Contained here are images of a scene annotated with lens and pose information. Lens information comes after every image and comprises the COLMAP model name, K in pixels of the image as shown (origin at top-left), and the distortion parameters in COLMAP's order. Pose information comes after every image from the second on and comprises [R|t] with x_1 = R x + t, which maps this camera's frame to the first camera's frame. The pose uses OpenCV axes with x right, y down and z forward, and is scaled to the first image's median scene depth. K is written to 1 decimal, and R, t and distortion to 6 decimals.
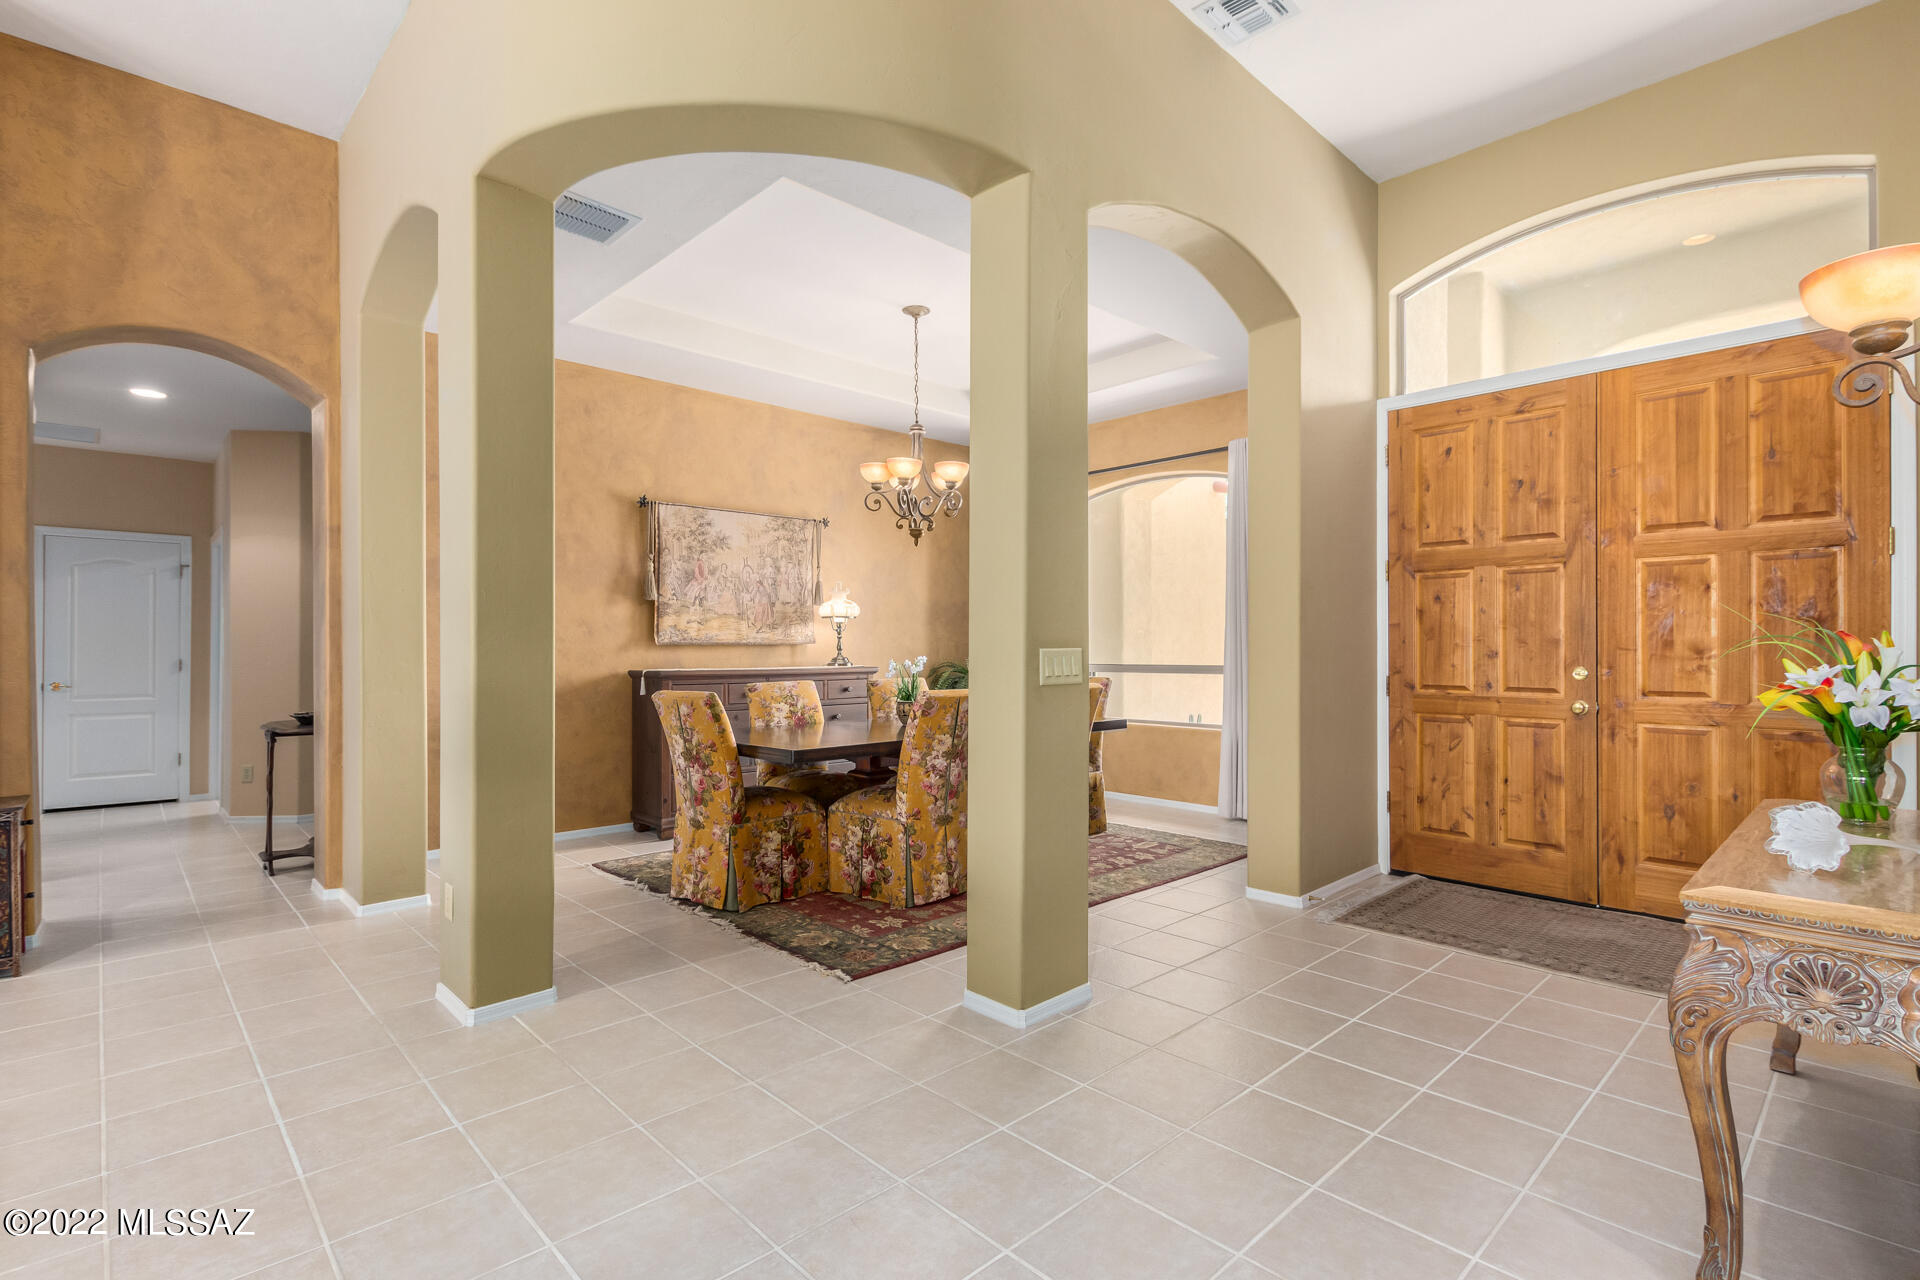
lens RADIAL K [[913.5, 0, 959.1], [0, 913.5, 653.9], [0, 0, 1]] dist [0.010313, -0.002976]
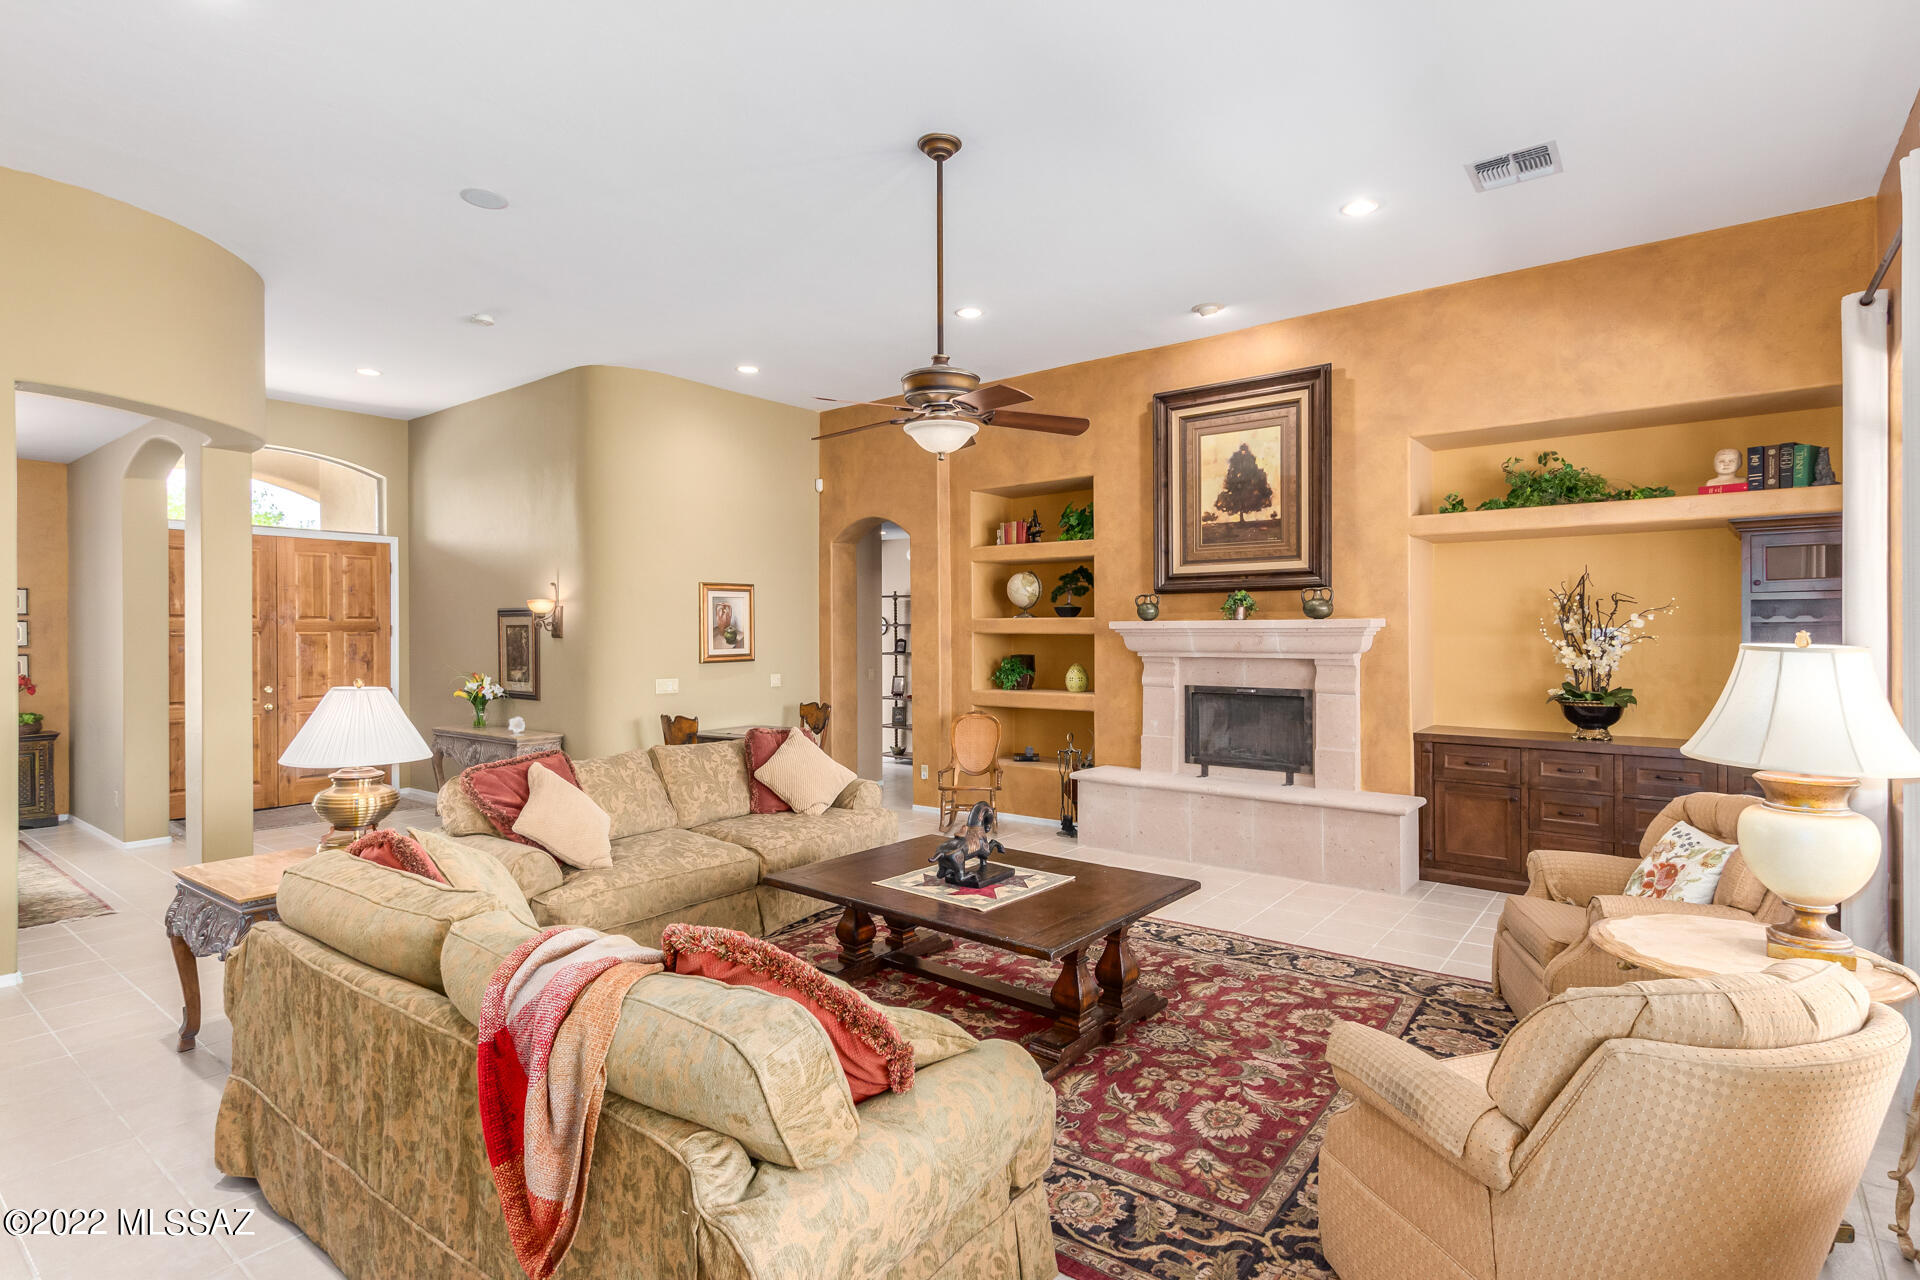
lens RADIAL K [[967.3, 0, 961.5], [0, 967.3, 633.1], [0, 0, 1]] dist [0.015032, 0.000044]
pose [[-0.144886, 0.002782, 0.989444, -1.466455], [0.007915, 0.999967, -0.001653, -0.077353], [-0.989417, 0.007592, -0.144903, -0.133451]]
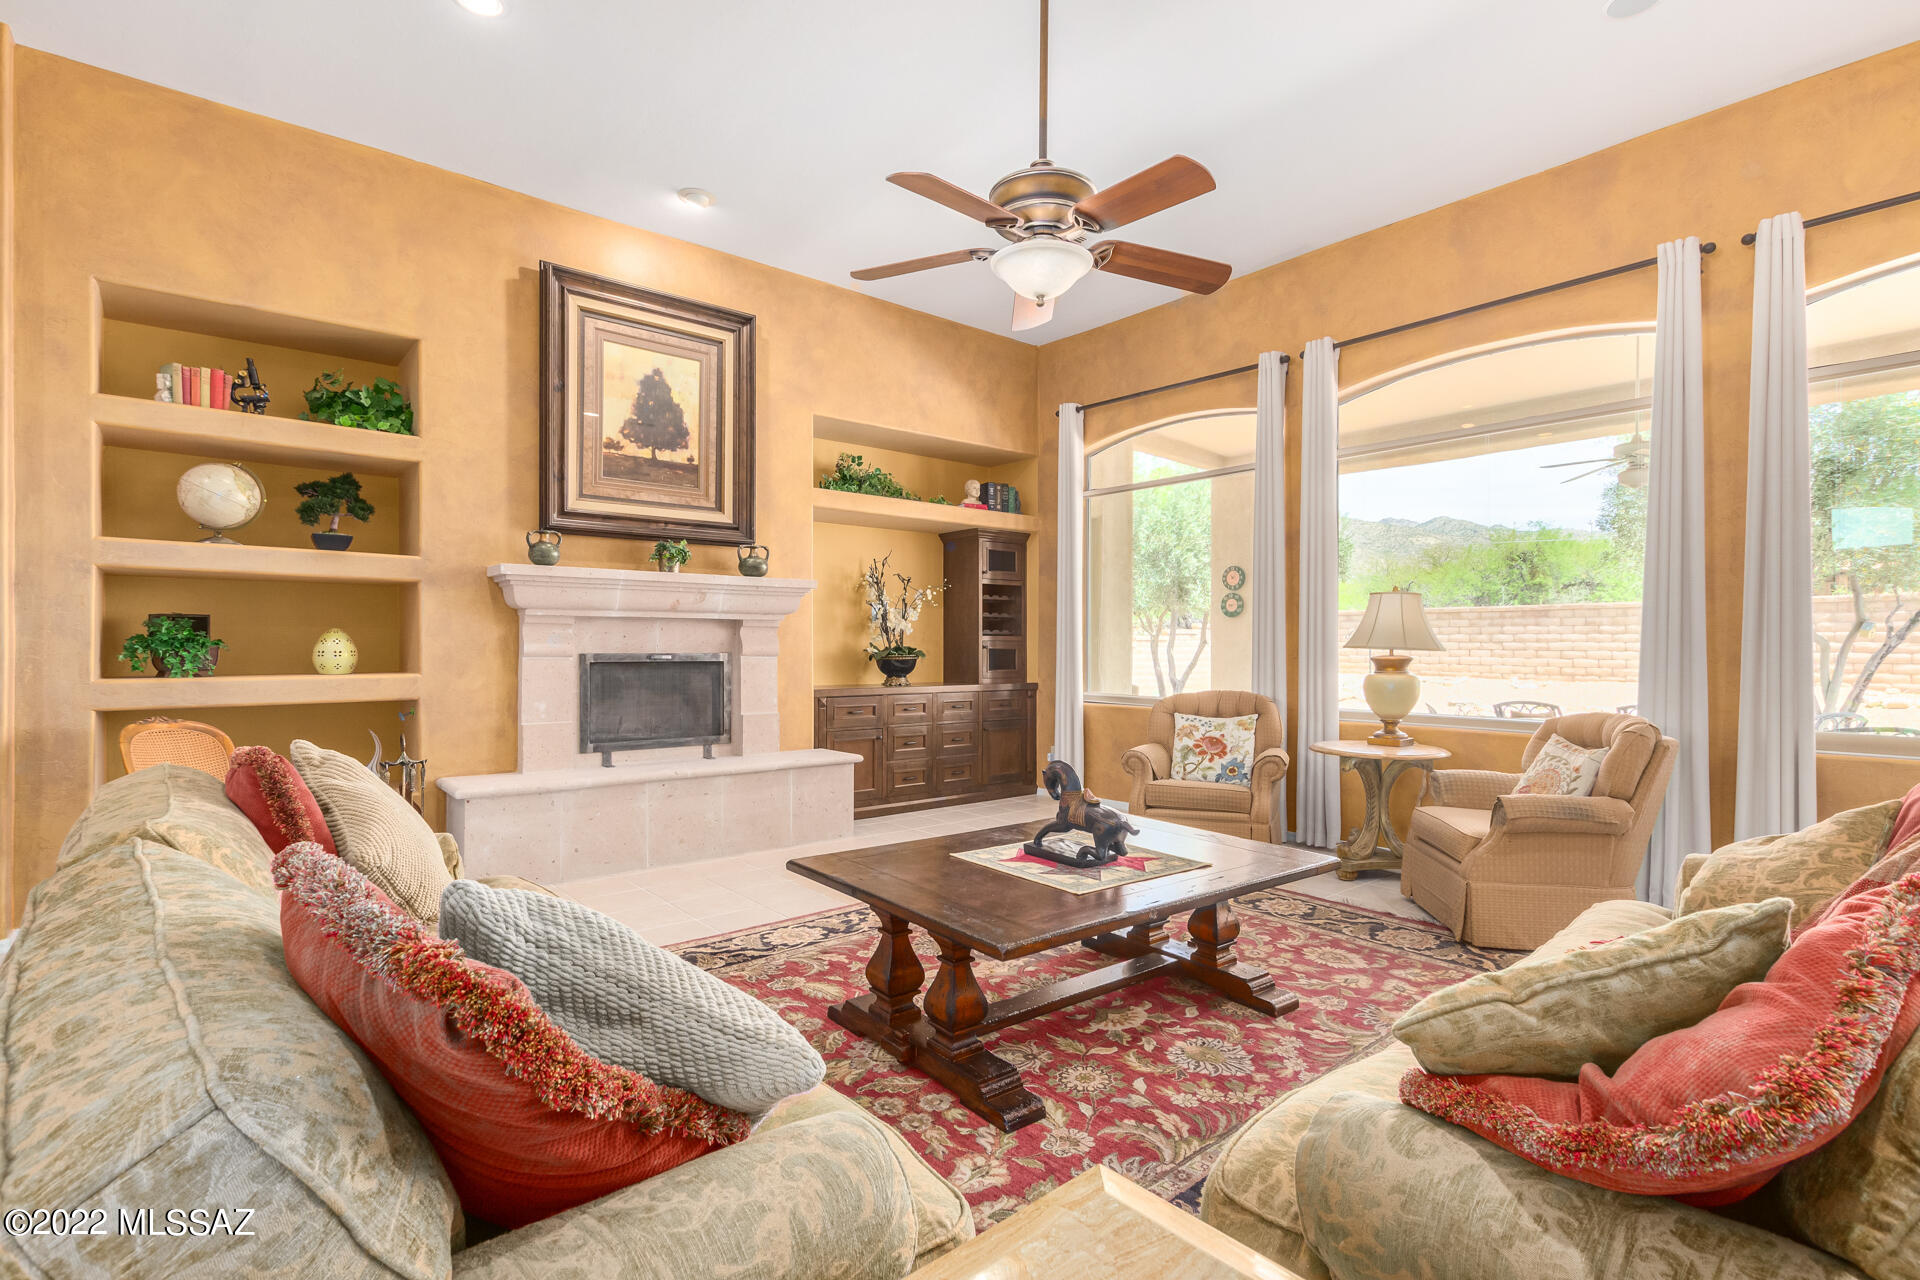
lens RADIAL K [[913.5, 0, 967.5], [0, 913.5, 652.5], [0, 0, 1]] dist [0.010313, -0.002976]
pose [[-0.998691, 0.001077, 0.051131, -0.521080], [0.001638, 0.999939, 0.010947, -0.006699], [-0.051116, 0.011016, -0.998632, 0.402203]]
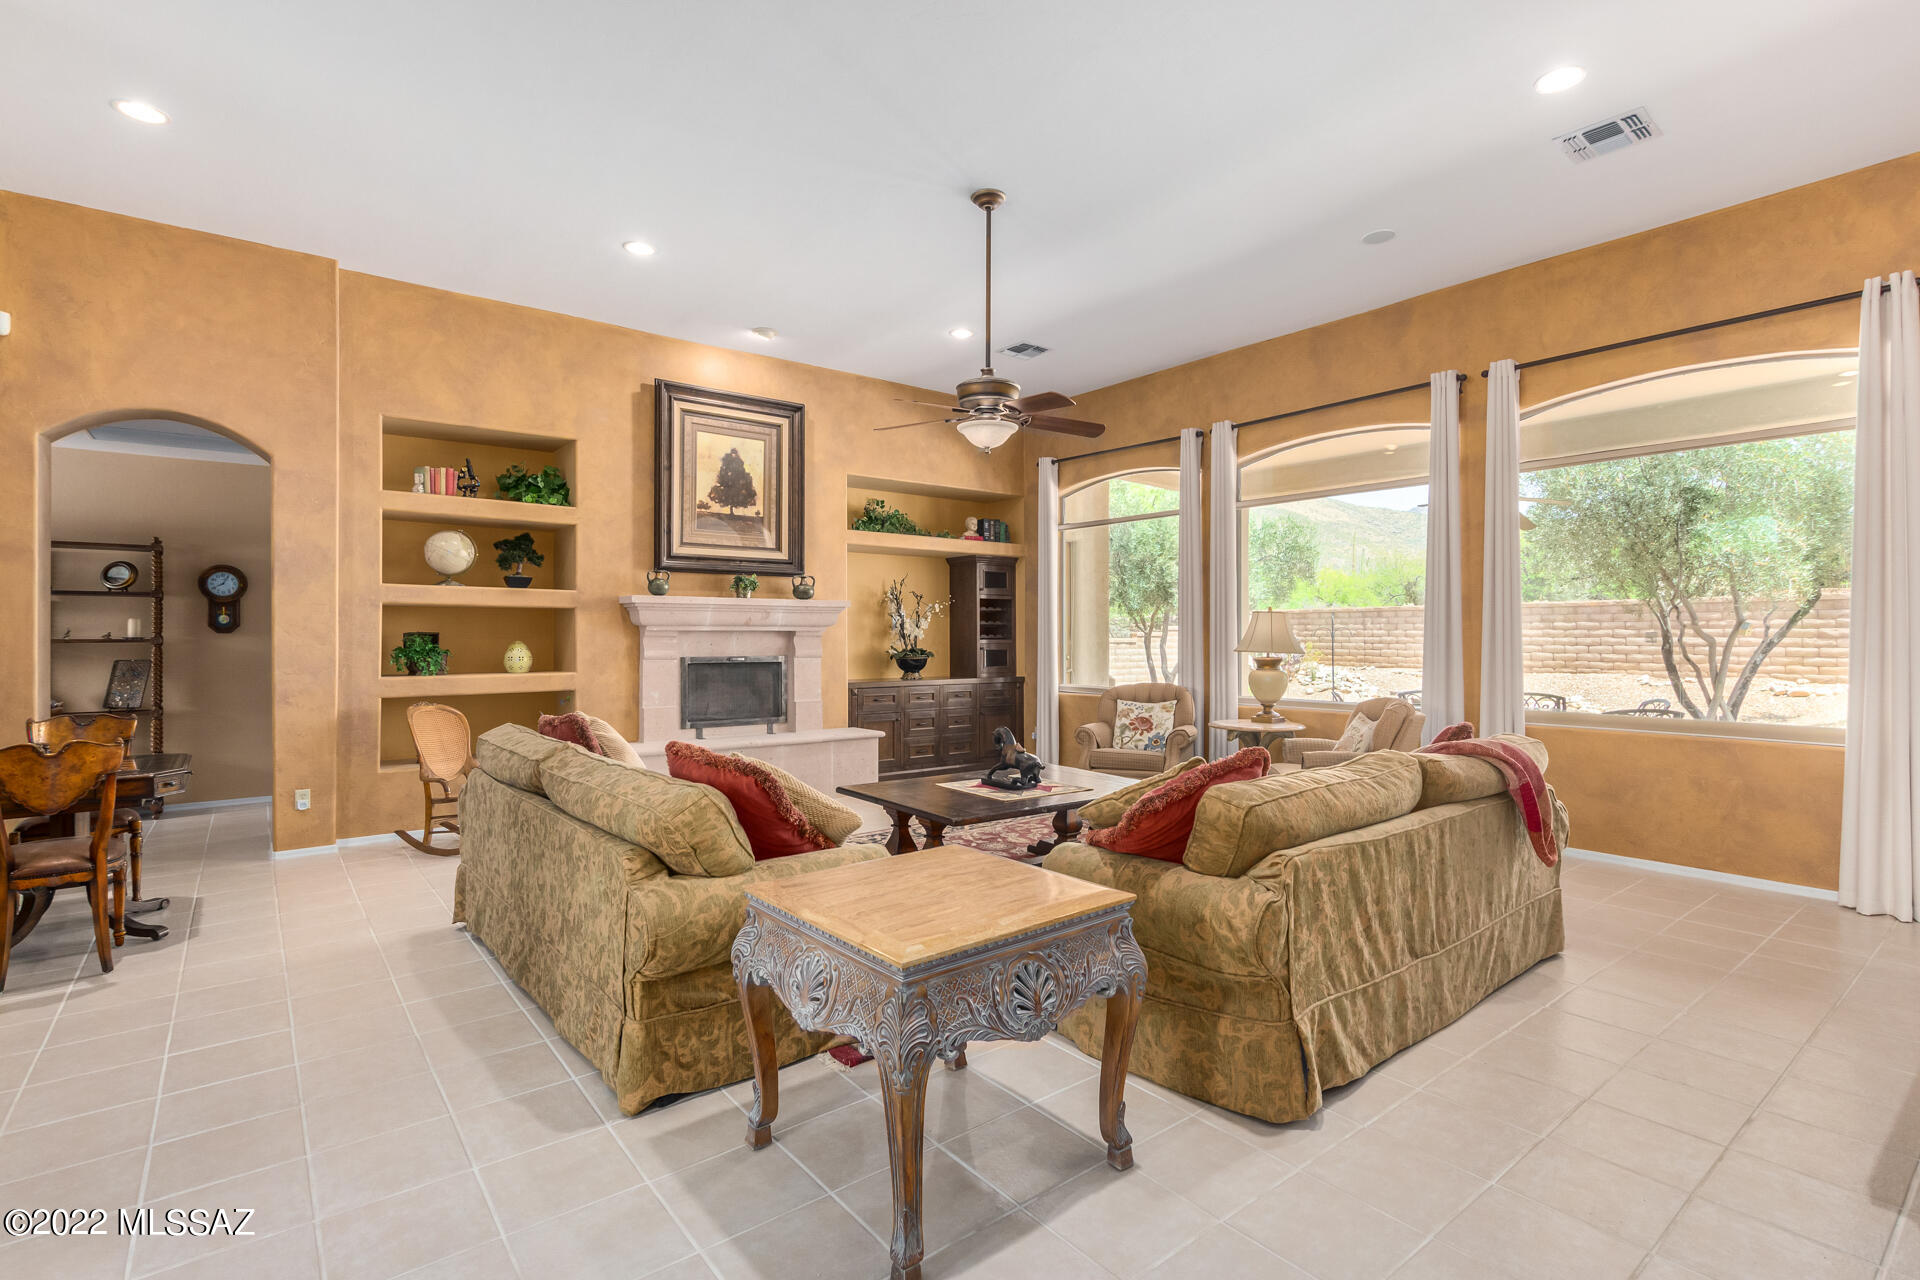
lens RADIAL K [[913.5, 0, 969.4], [0, 913.5, 636.6], [0, 0, 1]] dist [0.010313, -0.002976]
pose [[-0.996975, 0.005230, 0.077552, -0.600466], [0.005426, 0.999983, 0.002321, -0.030135], [-0.077539, 0.002734, -0.996986, 0.826383]]
